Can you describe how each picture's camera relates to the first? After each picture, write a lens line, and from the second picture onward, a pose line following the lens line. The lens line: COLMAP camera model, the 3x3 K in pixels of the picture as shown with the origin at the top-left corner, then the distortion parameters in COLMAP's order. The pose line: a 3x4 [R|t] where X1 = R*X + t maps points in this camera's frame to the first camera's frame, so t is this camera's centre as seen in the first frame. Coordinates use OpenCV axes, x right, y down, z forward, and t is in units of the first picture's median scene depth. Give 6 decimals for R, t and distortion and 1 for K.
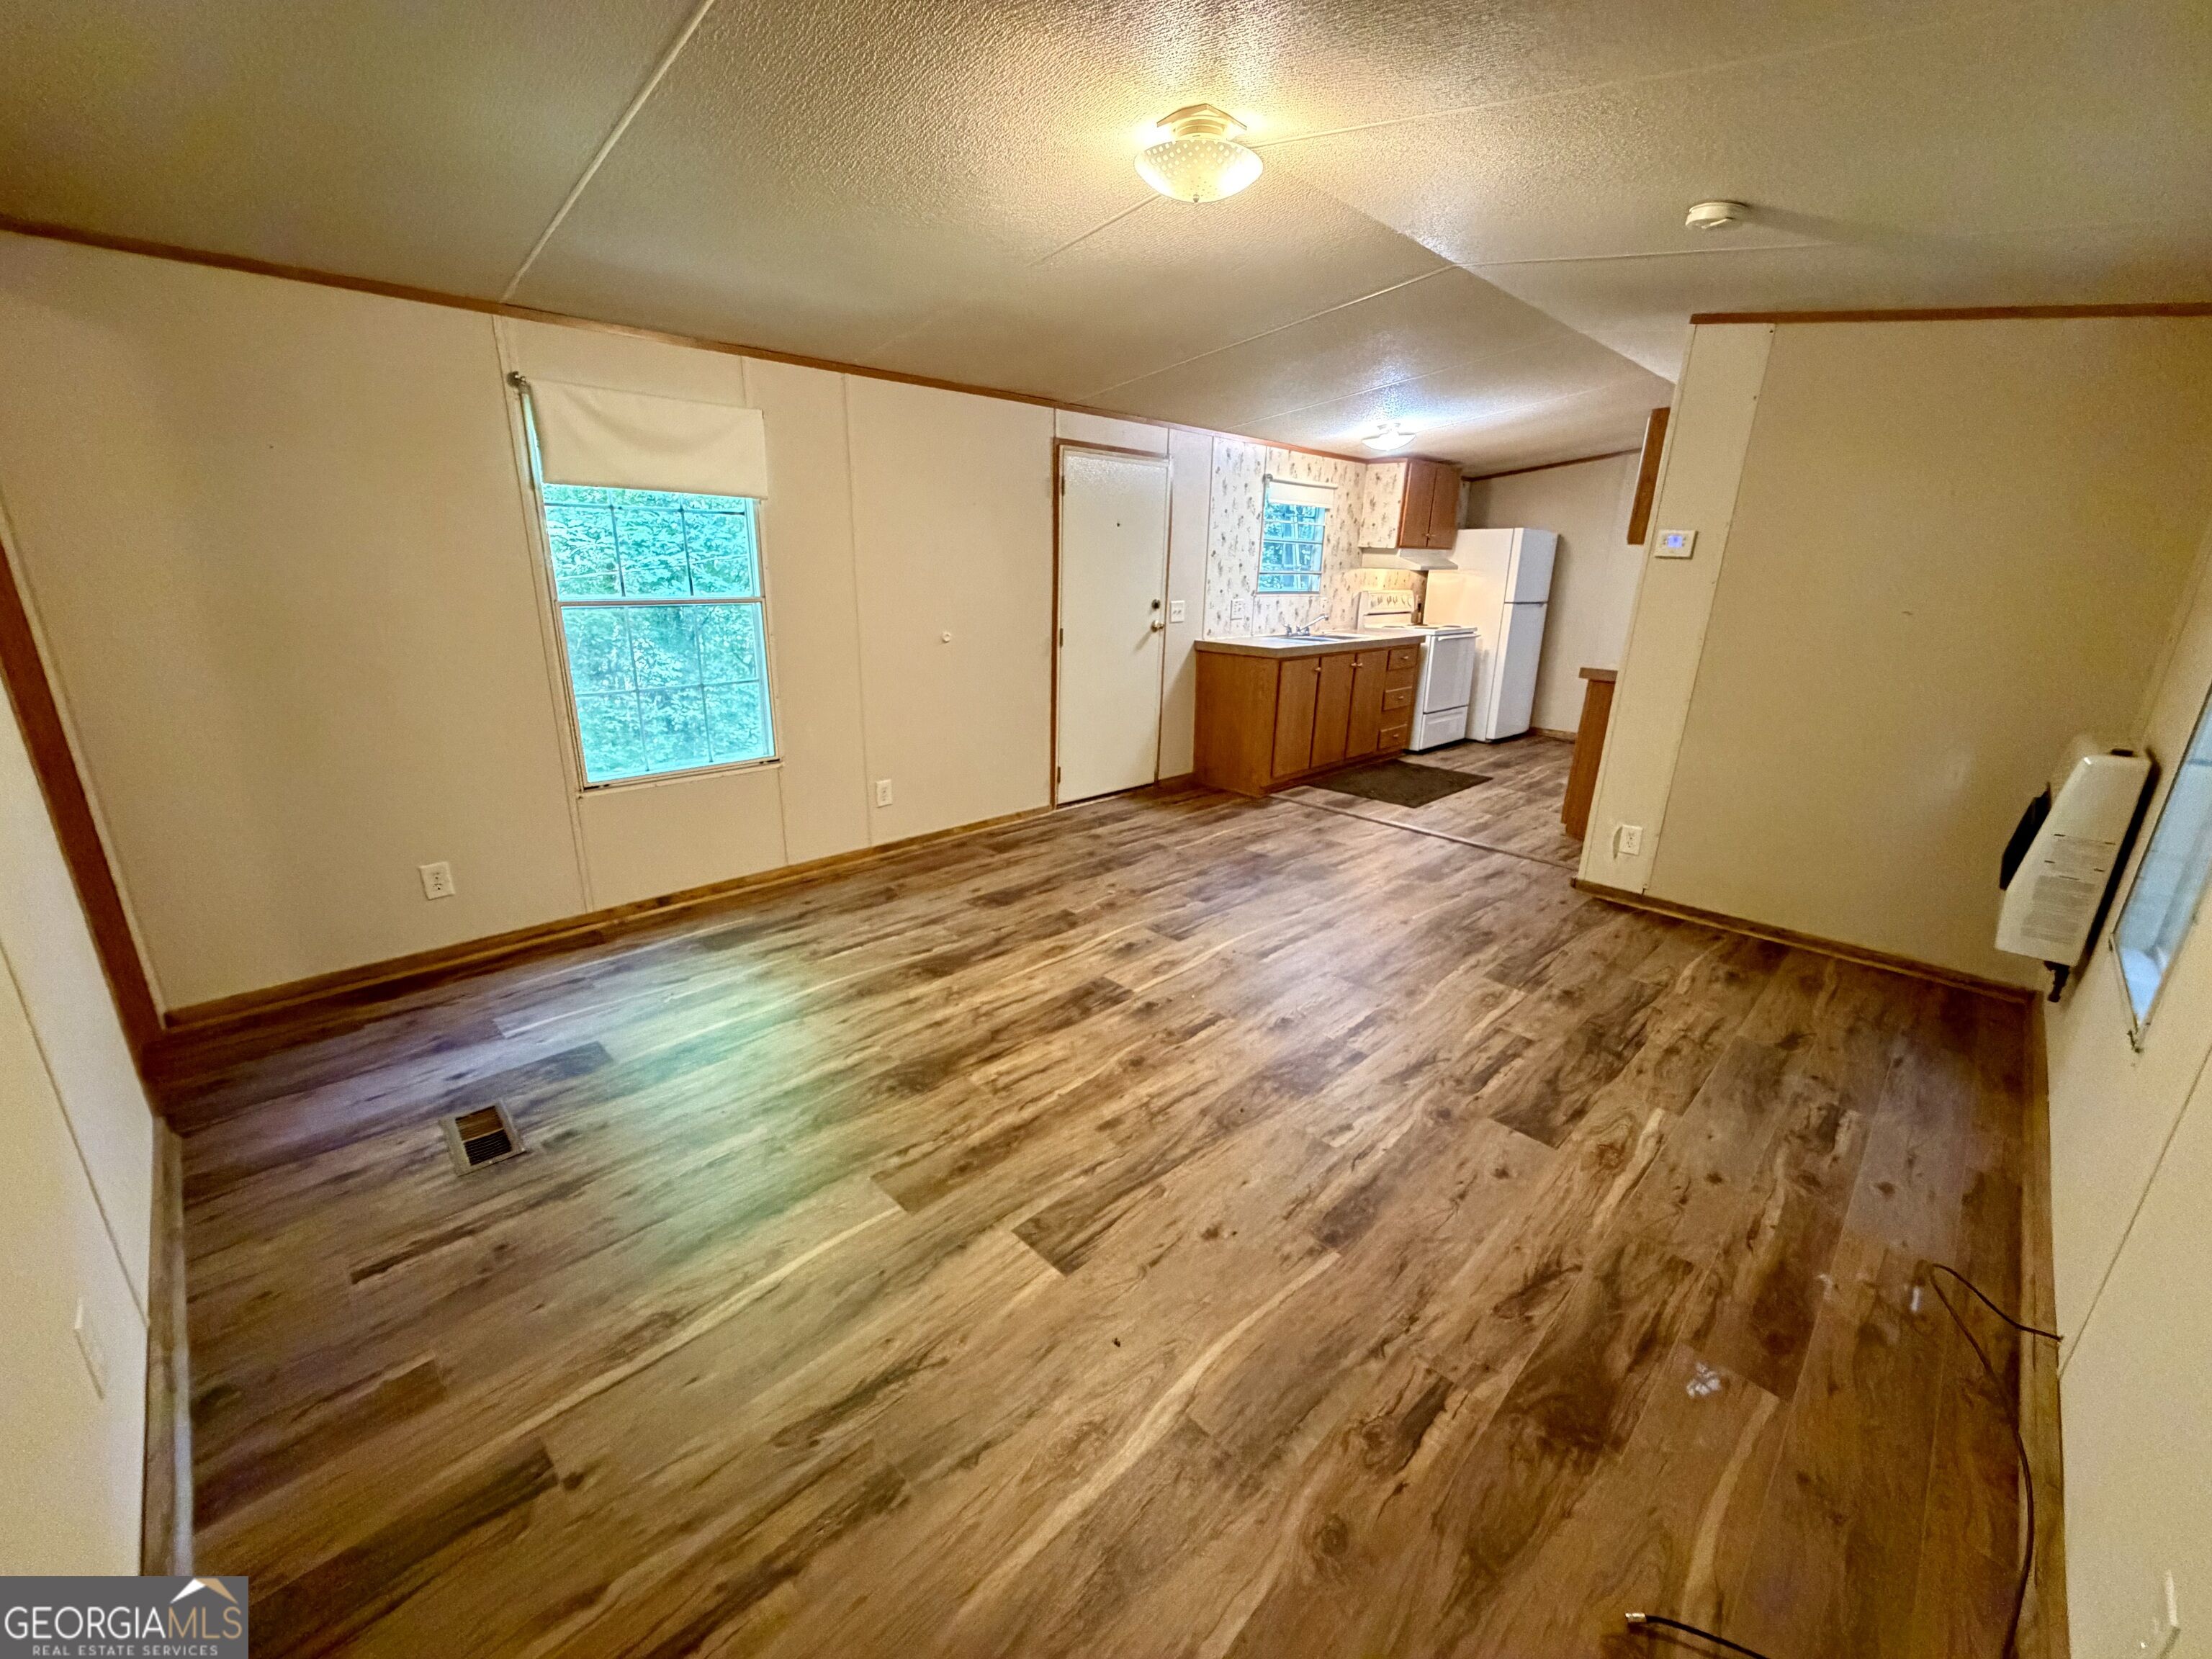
lens RADIAL K [[882.8, 0, 1101.3], [0, 882.8, 826.4], [0, 0, 1]] dist [0.000359, -0.000320]
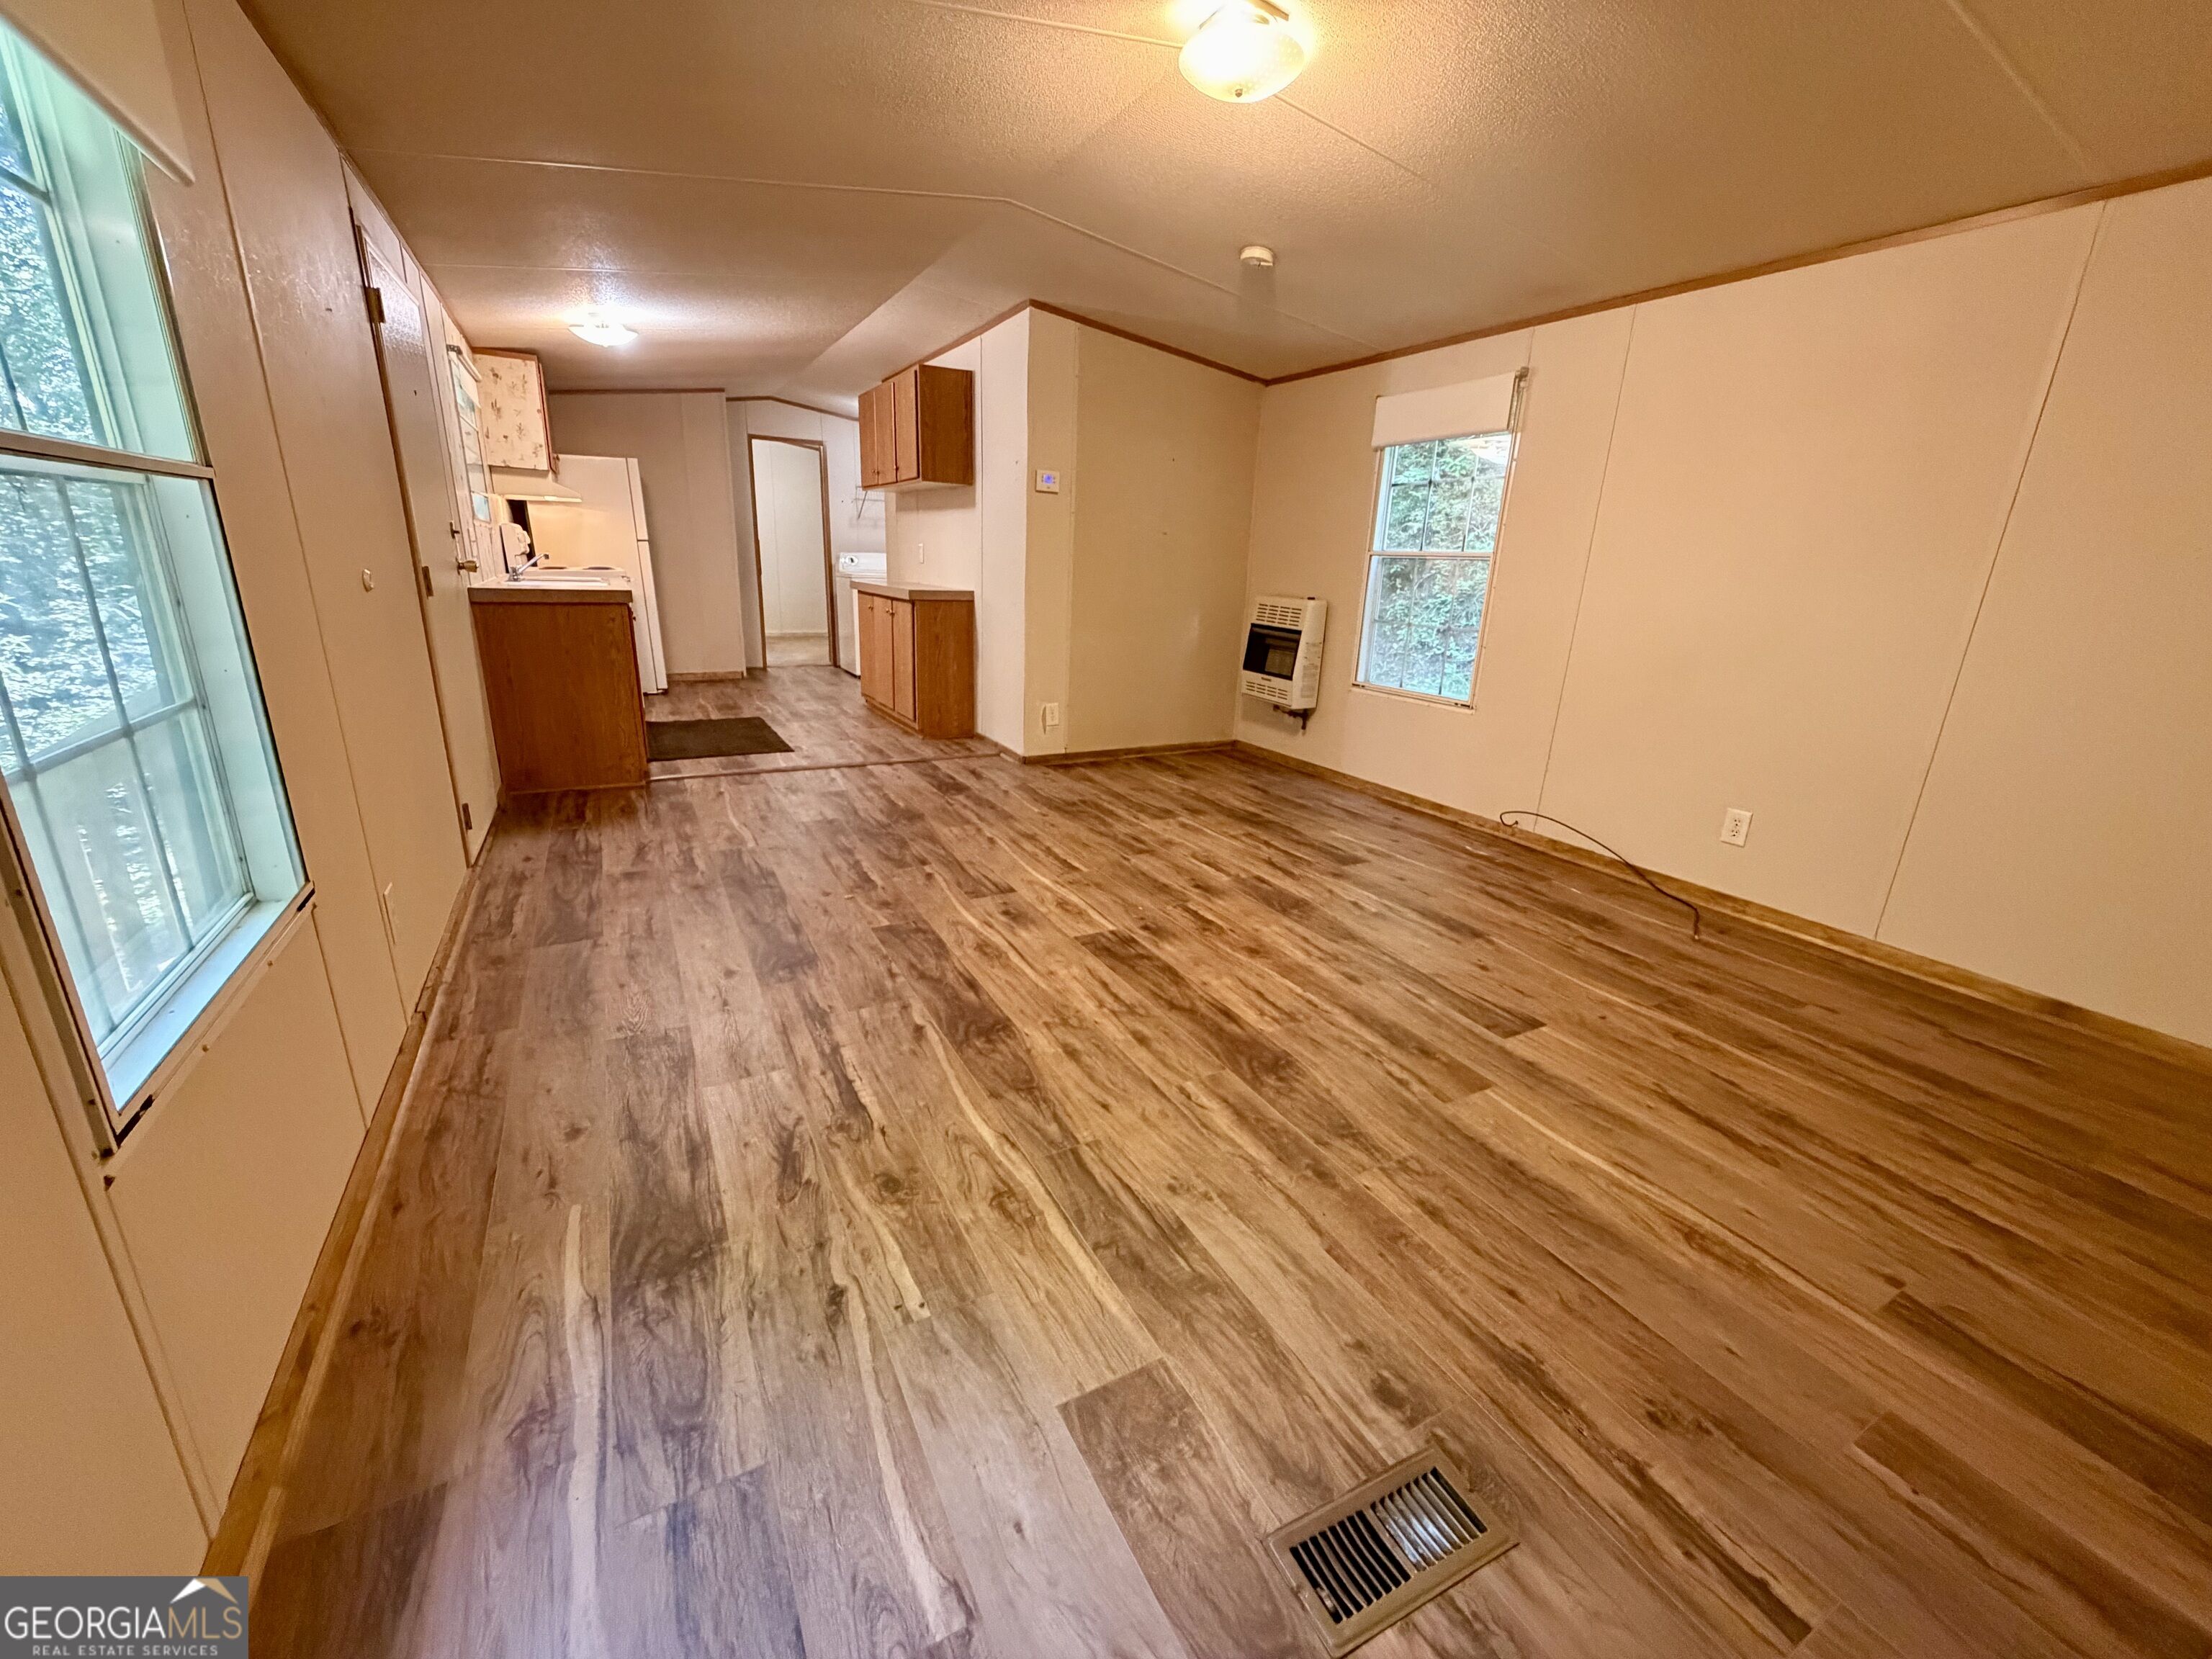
lens RADIAL K [[882.8, 0, 1104.5], [0, 882.8, 828.6], [0, 0, 1]] dist [0.000359, -0.000320]
pose [[0.277154, -0.293298, 0.914966, -0.820389], [0.250114, 0.941464, 0.226029, -0.134272], [-0.927701, 0.166201, 0.334288, 0.696528]]
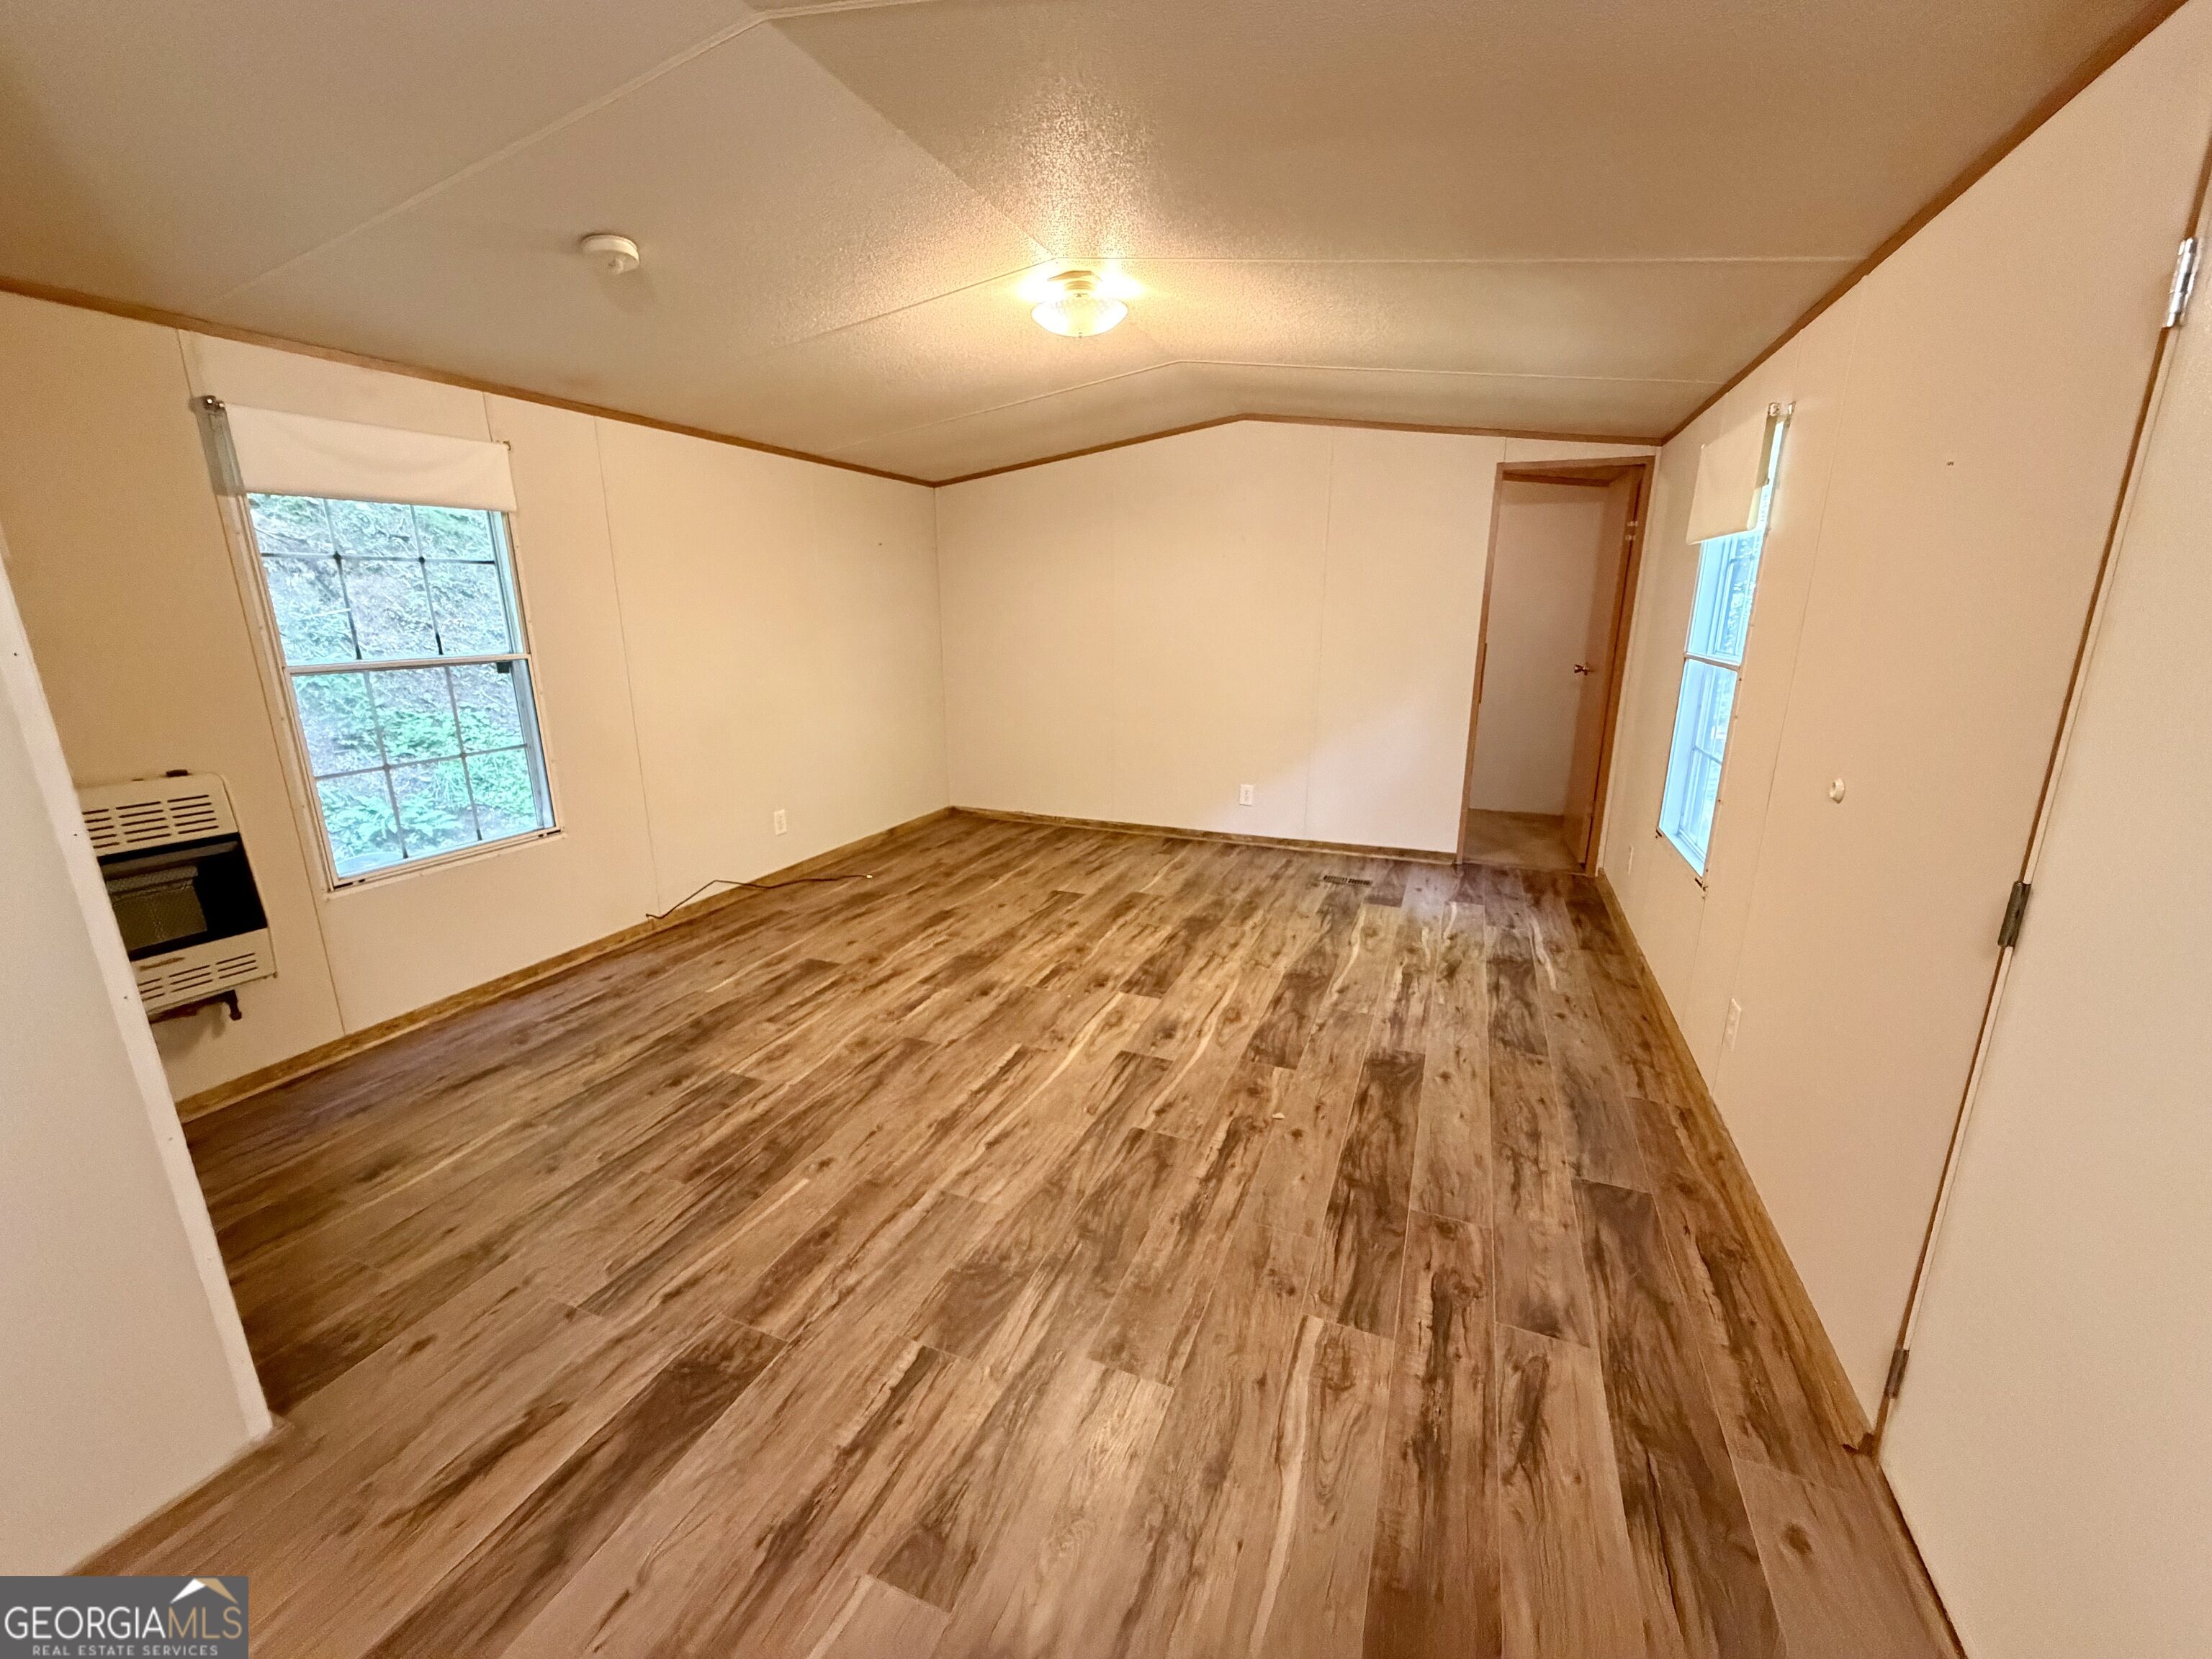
lens RADIAL K [[882.8, 0, 1096.8], [0, 882.8, 825.9], [0, 0, 1]] dist [0.000359, -0.000320]
pose [[-0.922583, 0.074742, -0.378488, 0.478302], [-0.129909, 0.863576, 0.487195, -0.534882], [0.363268, 0.498647, -0.787012, 1.796436]]
